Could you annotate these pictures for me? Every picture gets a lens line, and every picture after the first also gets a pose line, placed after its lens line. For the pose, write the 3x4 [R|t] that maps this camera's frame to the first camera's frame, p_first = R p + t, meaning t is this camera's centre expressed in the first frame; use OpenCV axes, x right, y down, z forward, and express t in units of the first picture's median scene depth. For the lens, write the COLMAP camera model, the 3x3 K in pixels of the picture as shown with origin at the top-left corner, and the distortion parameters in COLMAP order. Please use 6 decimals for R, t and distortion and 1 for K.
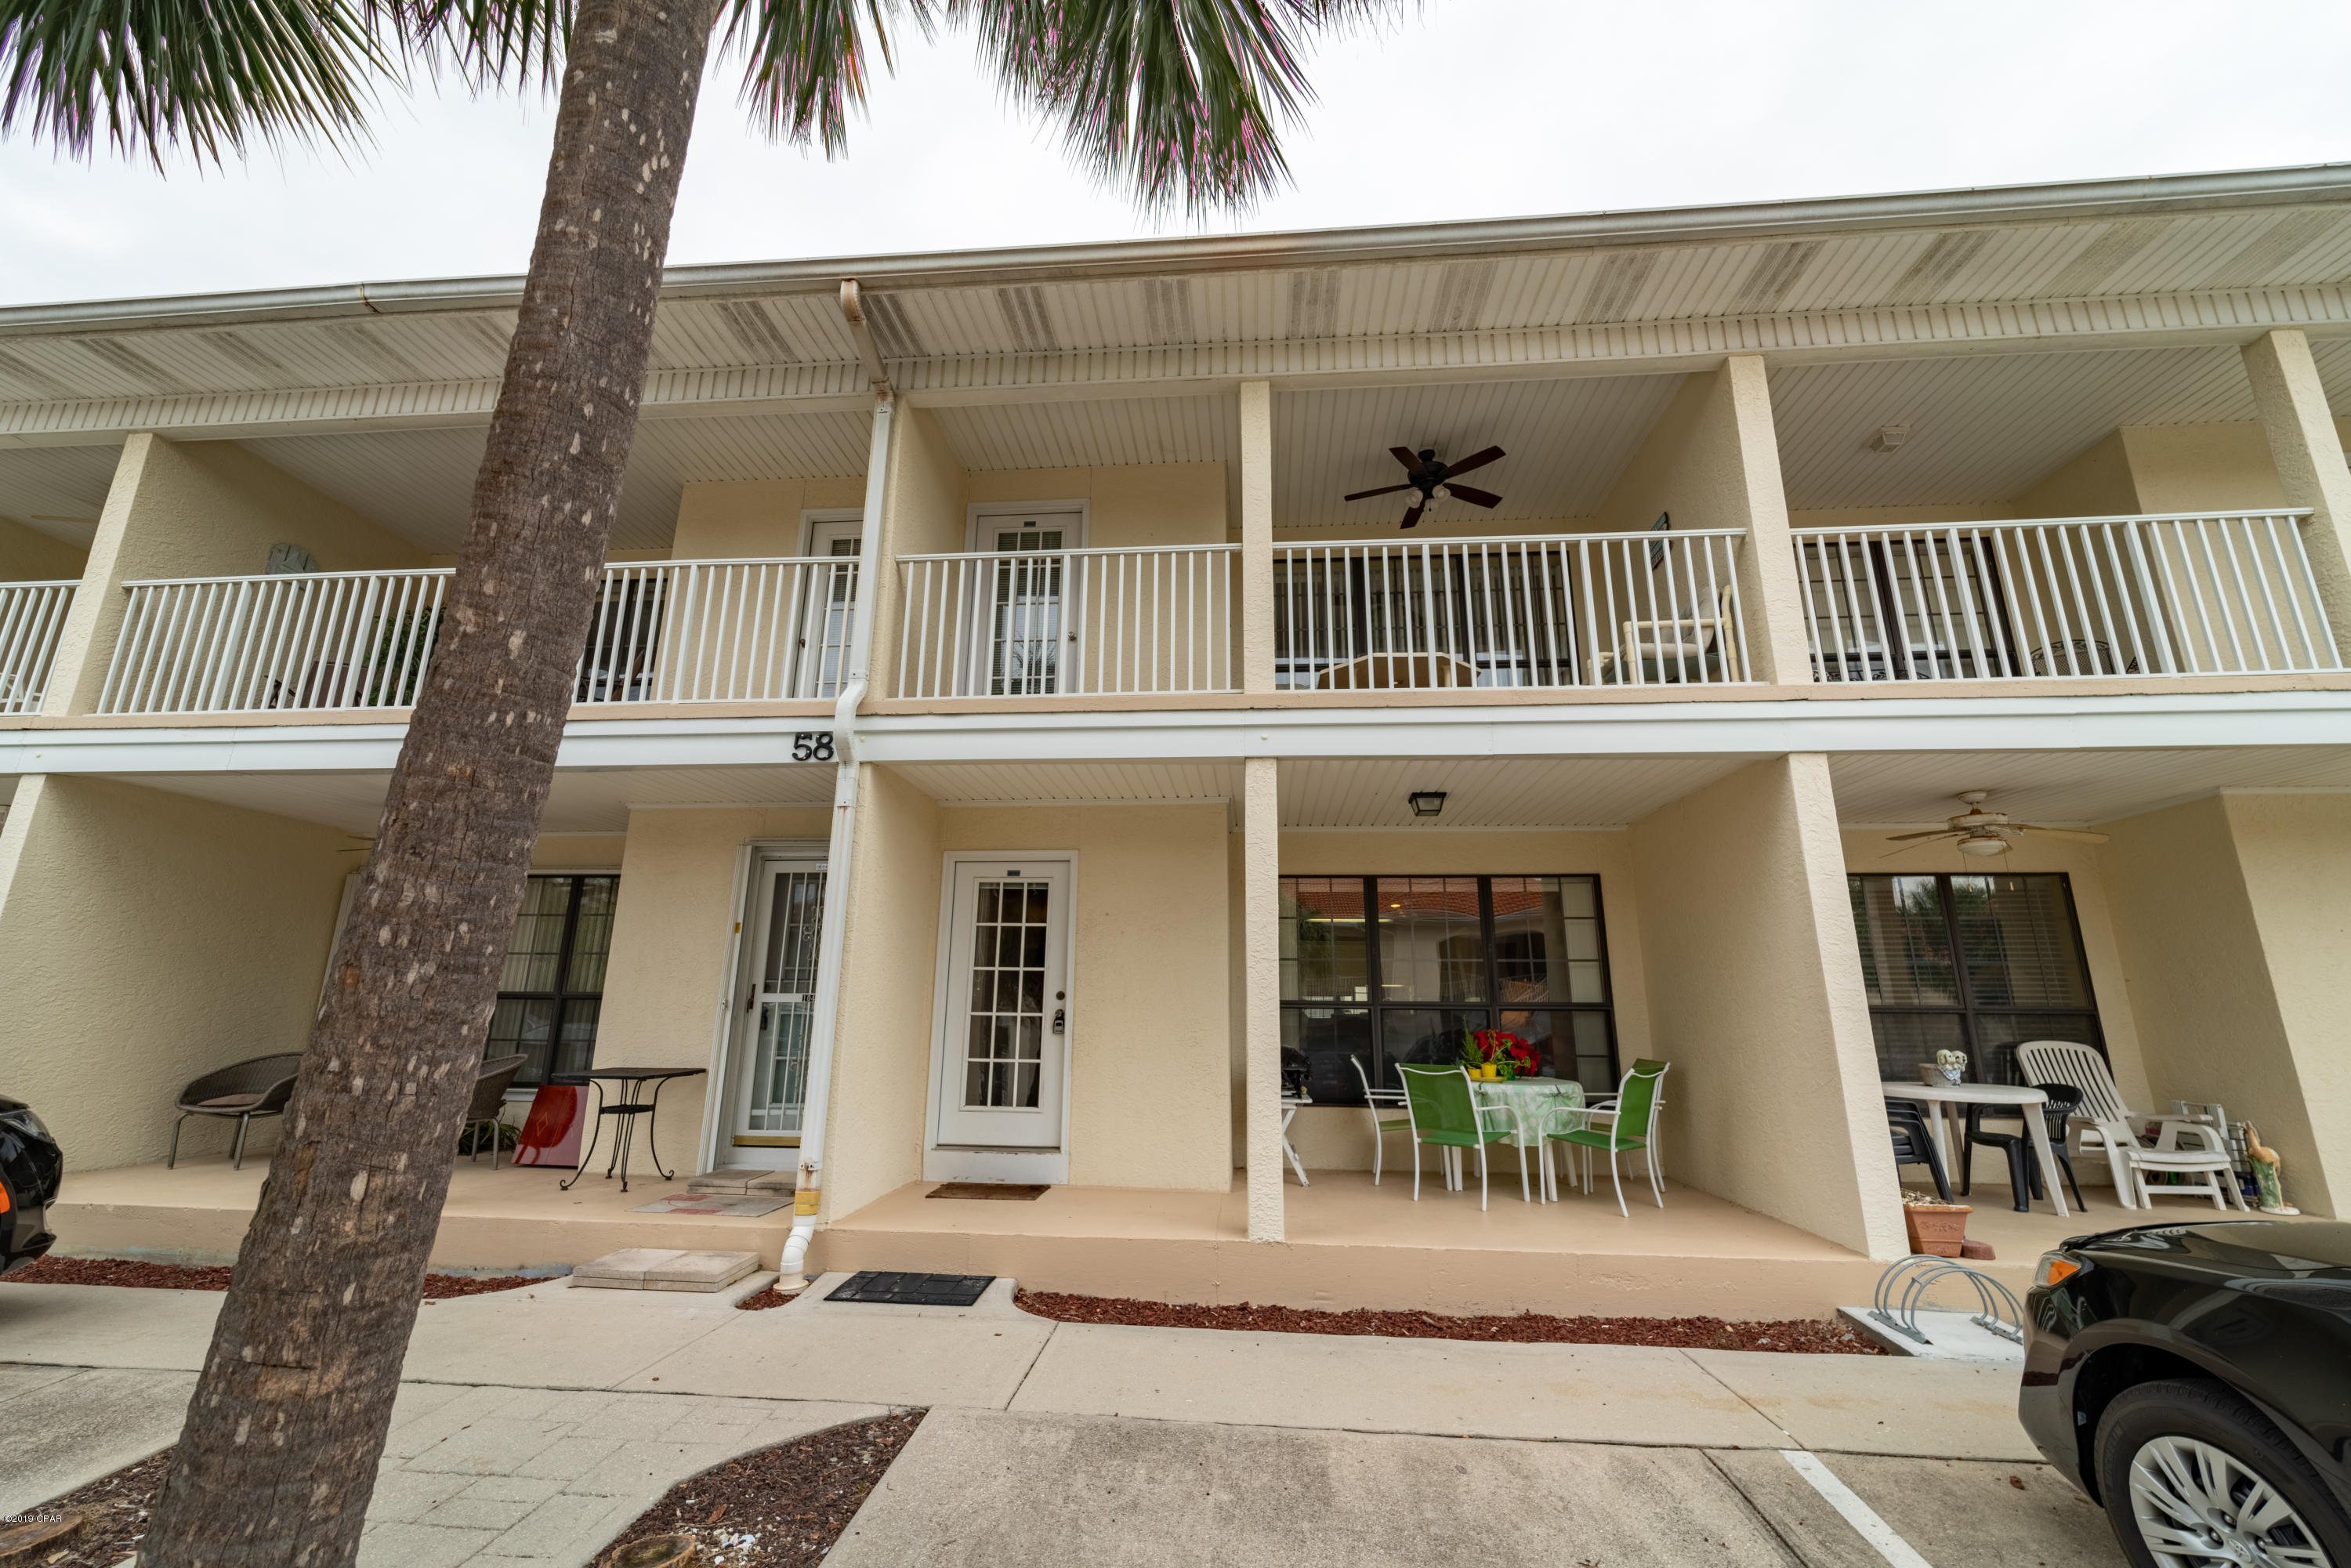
lens RADIAL K [[937.6, 0, 1181.3], [0, 937.6, 791.4], [0, 0, 1]] dist [0.001130, -0.000362]
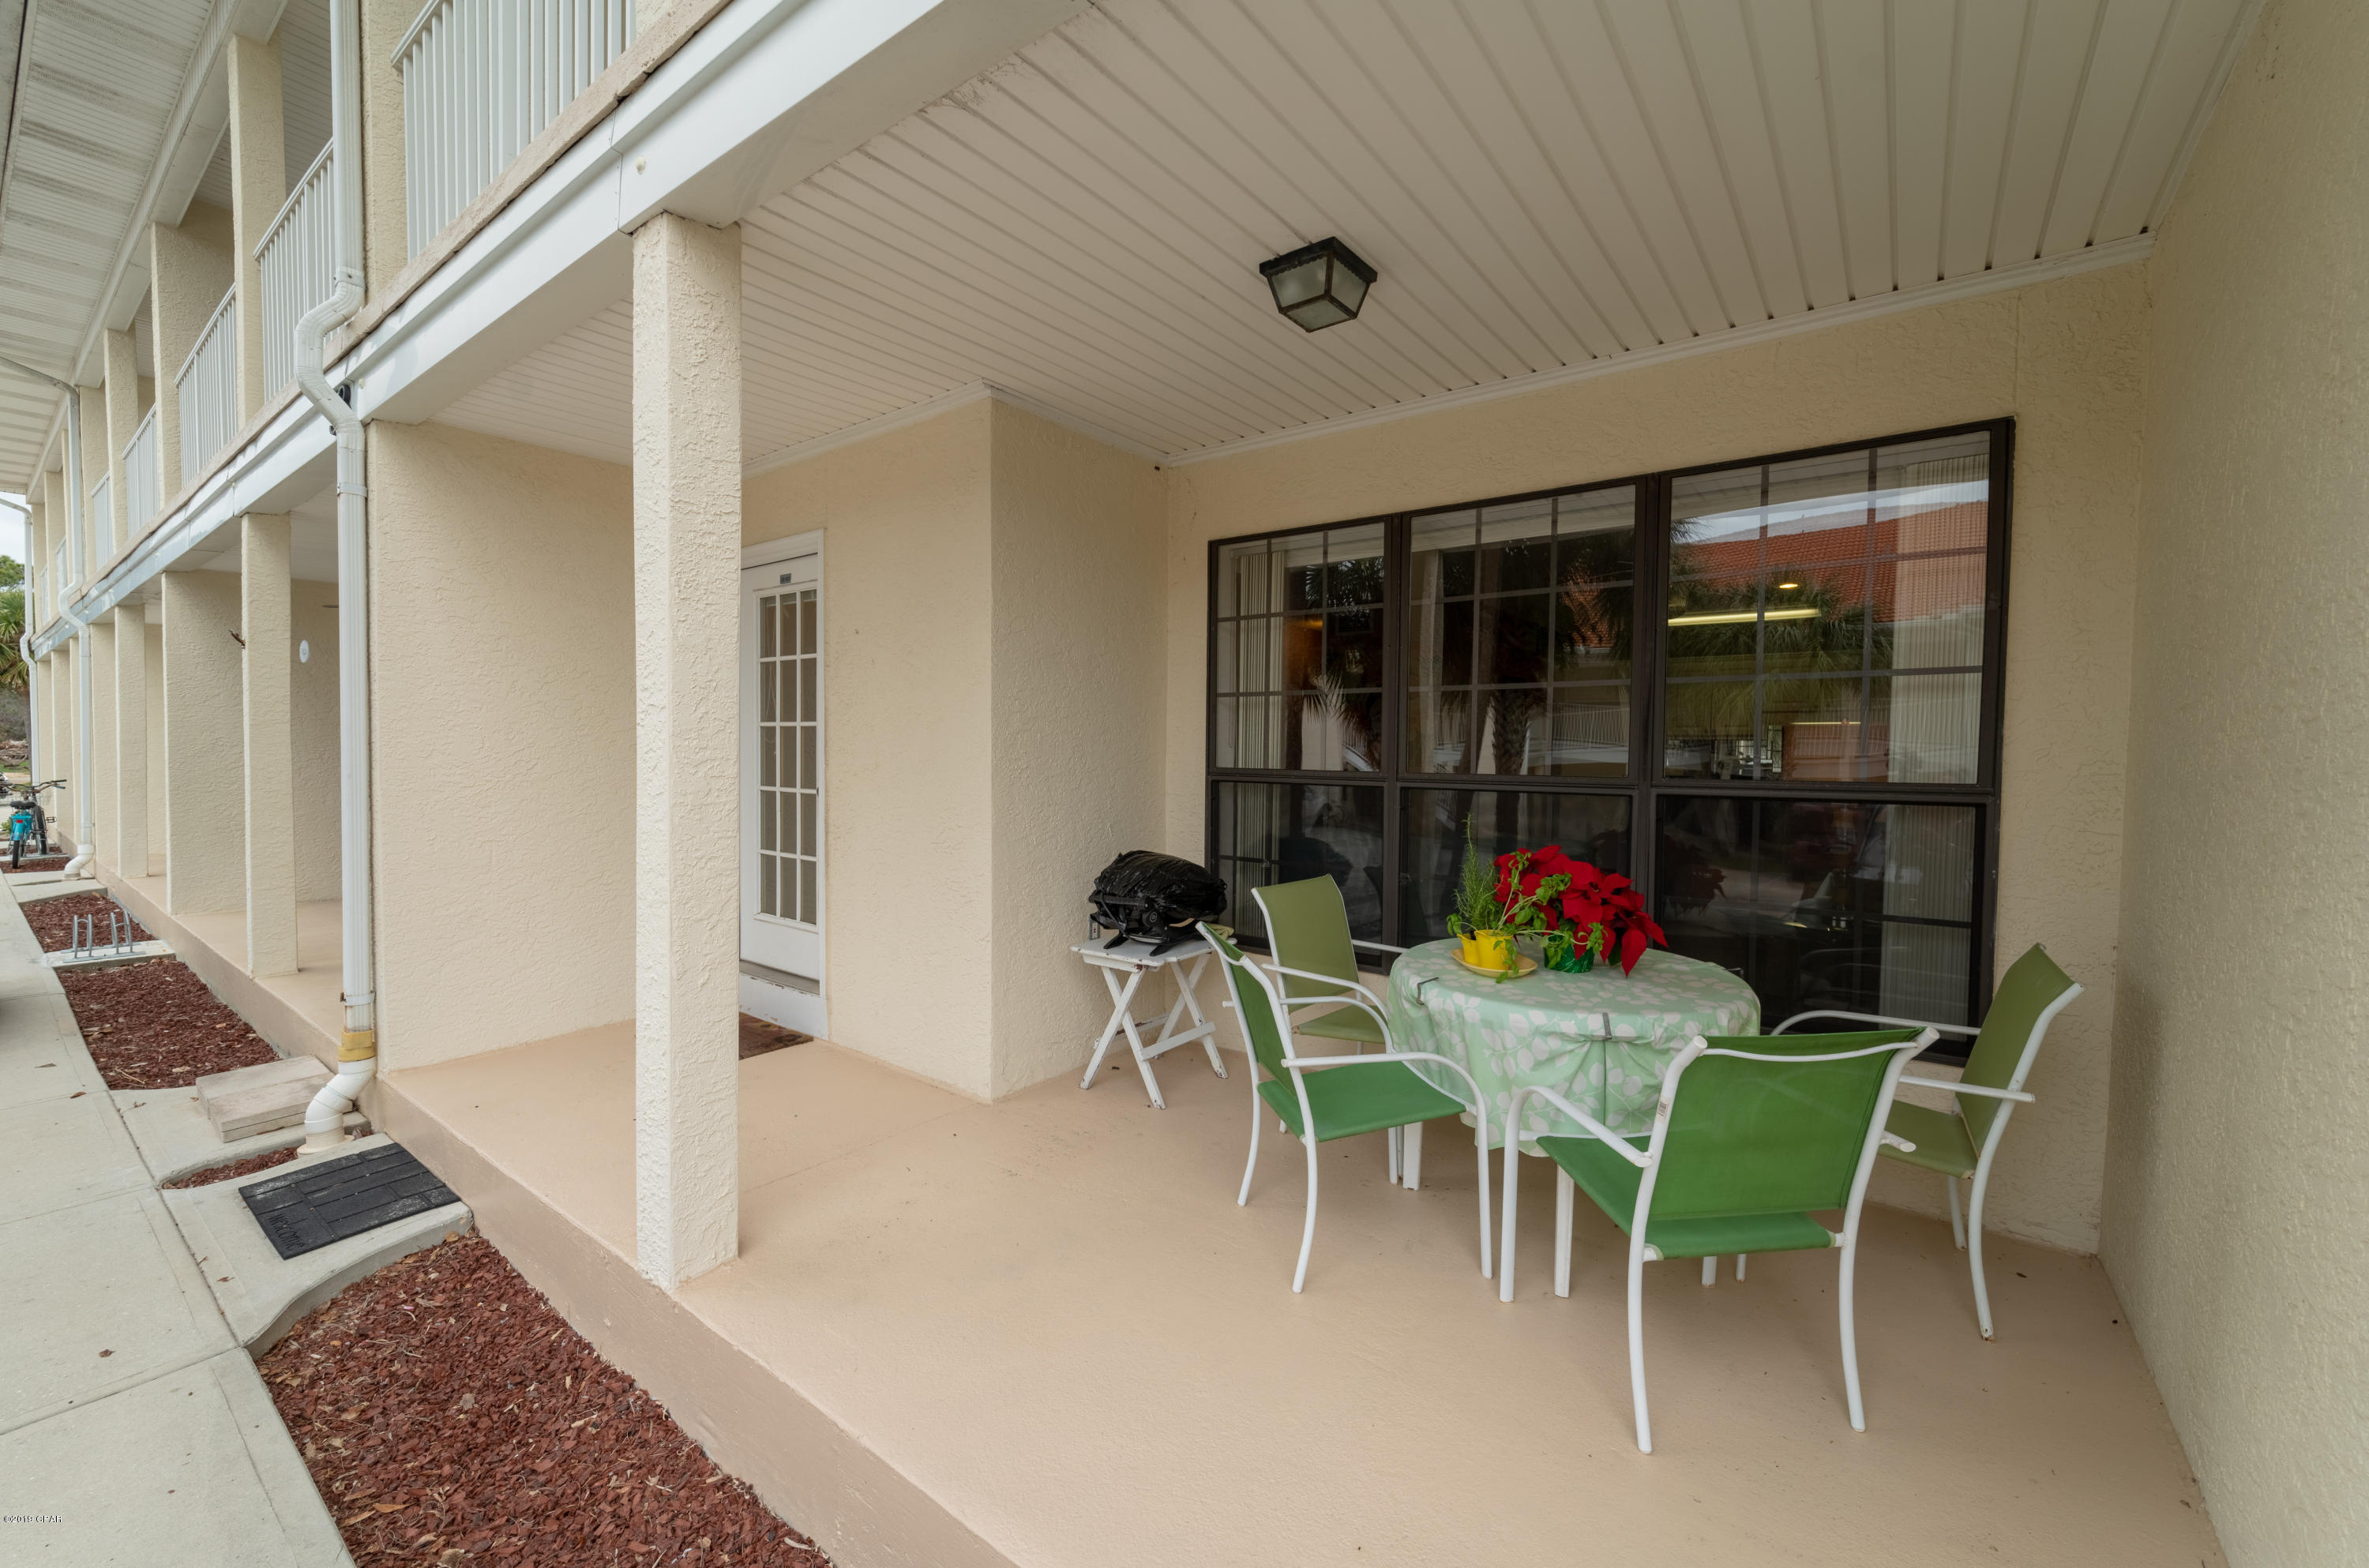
lens RADIAL K [[951.8, 0, 1183.3], [0, 951.8, 787.6], [0, 0, 1]] dist [-0.017681, -0.000099]
pose [[0.832853, 0.026263, -0.552870, 0.427727], [0.126805, 0.963253, 0.236778, 0.106684], [0.538772, -0.267307, 0.798919, 0.583588]]
